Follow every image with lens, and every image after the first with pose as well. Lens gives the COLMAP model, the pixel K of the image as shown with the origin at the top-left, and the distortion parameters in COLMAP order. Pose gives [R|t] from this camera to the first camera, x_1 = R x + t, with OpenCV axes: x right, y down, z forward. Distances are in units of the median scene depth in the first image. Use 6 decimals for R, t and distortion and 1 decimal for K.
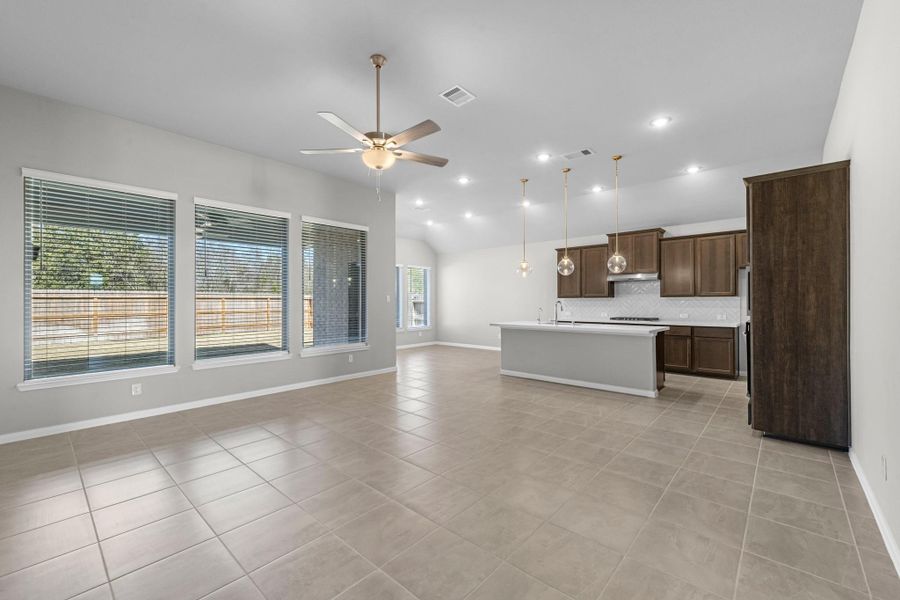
lens RADIAL K [[396.7, 0, 445.8], [0, 396.7, 305.0], [0, 0, 1]] dist [-0.016411, -0.000768]
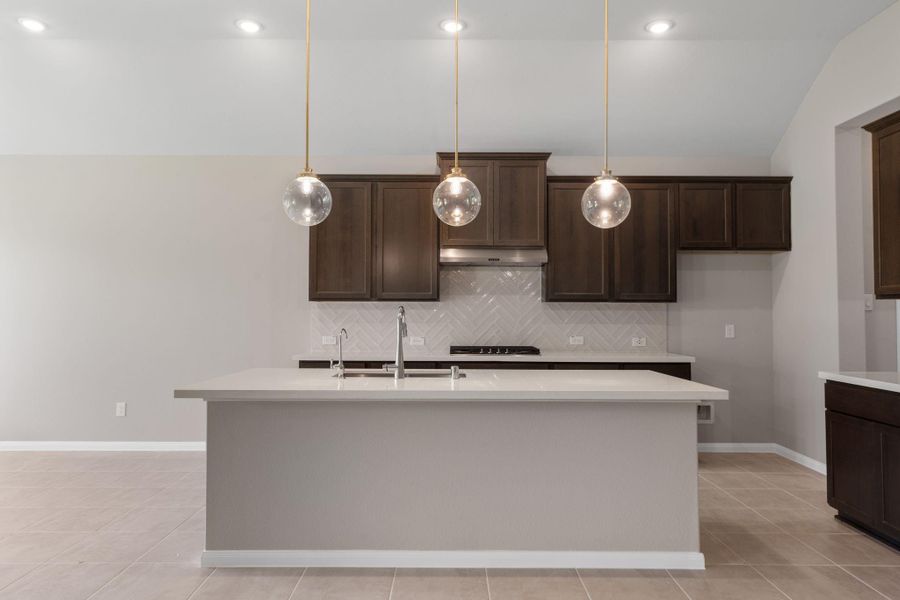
lens RADIAL K [[606.1, 0, 455.3], [0, 606.1, 297.6], [0, 0, 1]] dist [0.013030, 0.002398]
pose [[0.753094, 0.022730, 0.657521, -0.009023], [-0.005647, 0.999590, -0.028087, -0.003856], [-0.657889, 0.017439, 0.752913, 0.486869]]
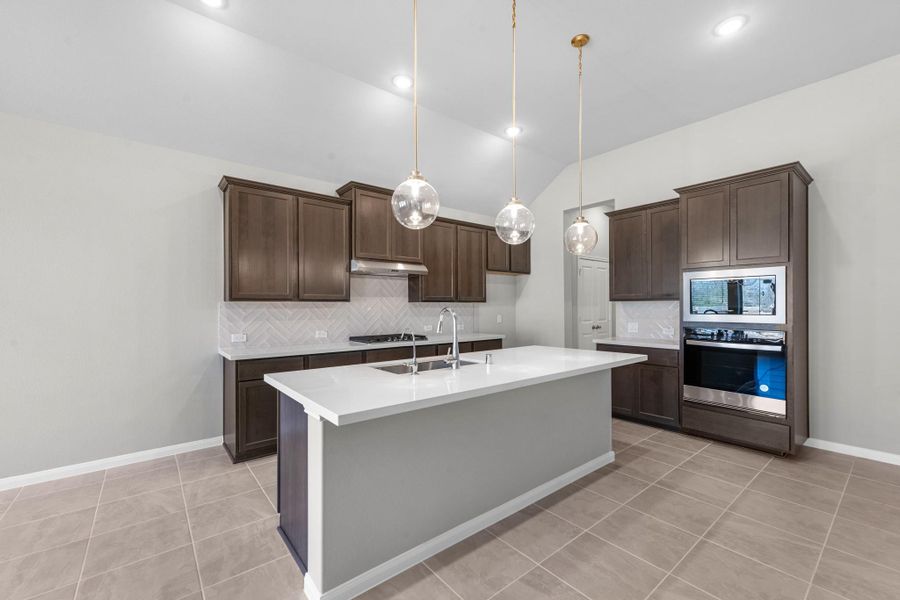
lens RADIAL K [[367.5, 0, 452.3], [0, 367.5, 307.8], [0, 0, 1]] dist [0.006422, -0.000016]
pose [[0.178045, -0.000336, 0.984022, -0.054635], [0.005126, 0.999987, -0.000586, -0.008803], [-0.984009, 0.005149, 0.178045, 0.770219]]
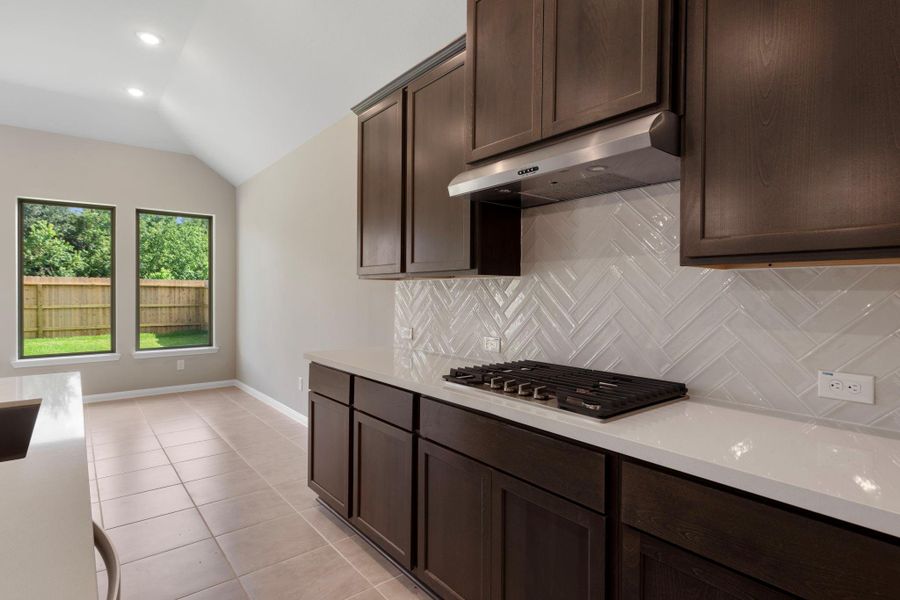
lens RADIAL K [[471.4, 0, 453.4], [0, 471.4, 297.6], [0, 0, 1]] dist [0.000068, -0.000314]
pose [[0.984247, 0.011527, -0.176421, 0.447259], [-0.009587, 0.999884, 0.011846, -0.007875], [0.176537, -0.009968, 0.984244, 0.728186]]
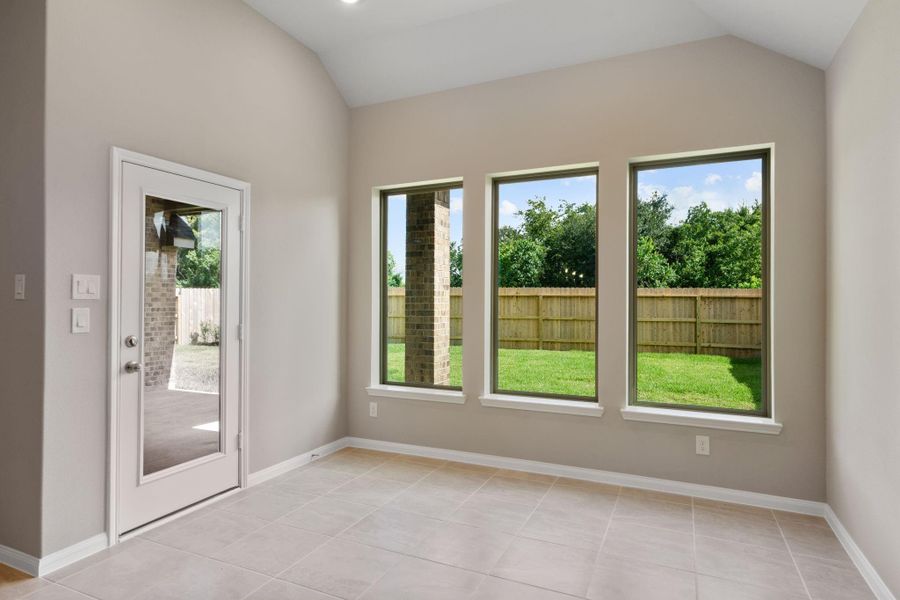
lens RADIAL K [[499.2, 0, 446.6], [0, 499.2, 298.3], [0, 0, 1]] dist [0.009144, 0.001561]
pose [[0.266594, 0.002490, -0.963806, 0.229567], [-0.009596, 0.999954, -0.000070, -0.007587], [0.963761, 0.009267, 0.266606, 1.077793]]
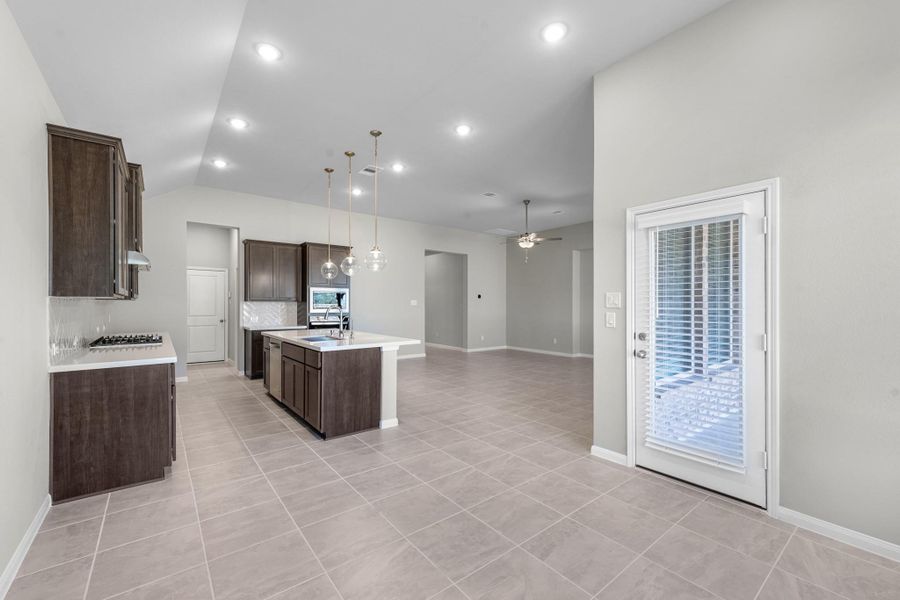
lens RADIAL K [[367.5, 0, 464.9], [0, 367.5, 308.0], [0, 0, 1]] dist [0.006422, -0.000016]
pose [[-0.986564, 0.002606, 0.163357, -0.045885], [0.004104, 0.999953, 0.008834, -0.008258], [-0.163326, 0.009386, -0.986528, 1.352203]]
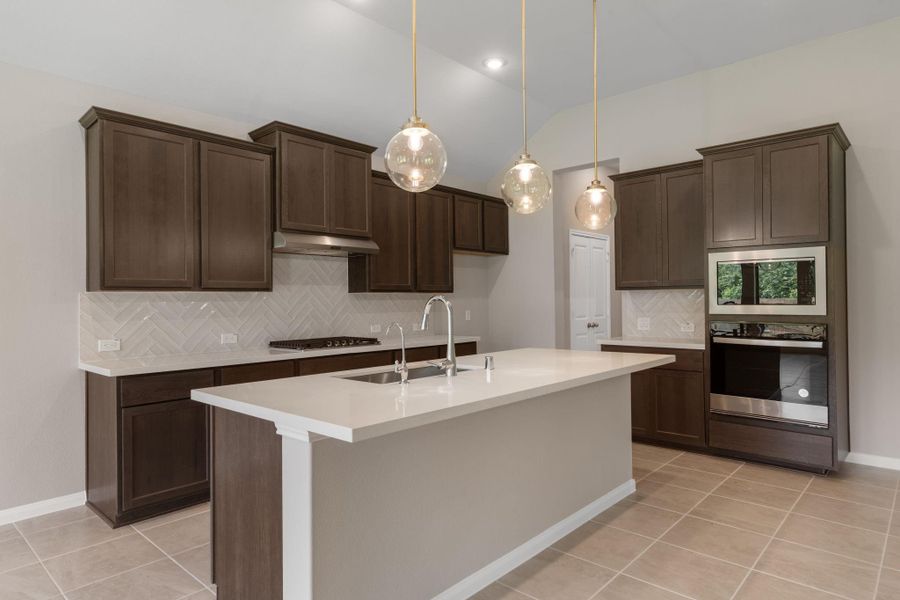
lens RADIAL K [[524.9, 0, 450.0], [0, 524.9, 298.9], [0, 0, 1]] dist [0.001224, 0.008457]
pose [[0.032858, 0.008224, 0.999426, -0.084214], [0.012361, 0.999886, -0.008634, -0.004541], [-0.999384, 0.012638, 0.032752, 0.809875]]
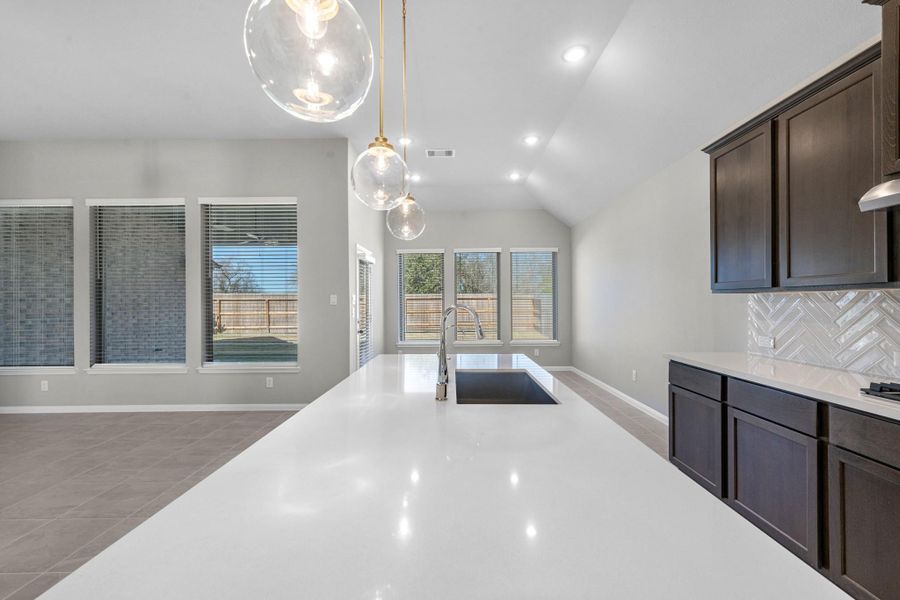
lens RADIAL K [[367.5, 0, 447.2], [0, 367.5, 300.0], [0, 0, 1]] dist [0.006422, -0.000016]
pose [[0.647233, -0.002174, -0.762289, 0.407720], [0.002735, 0.999996, -0.000530, -0.011703], [0.762288, -0.001742, 0.647236, 0.675231]]
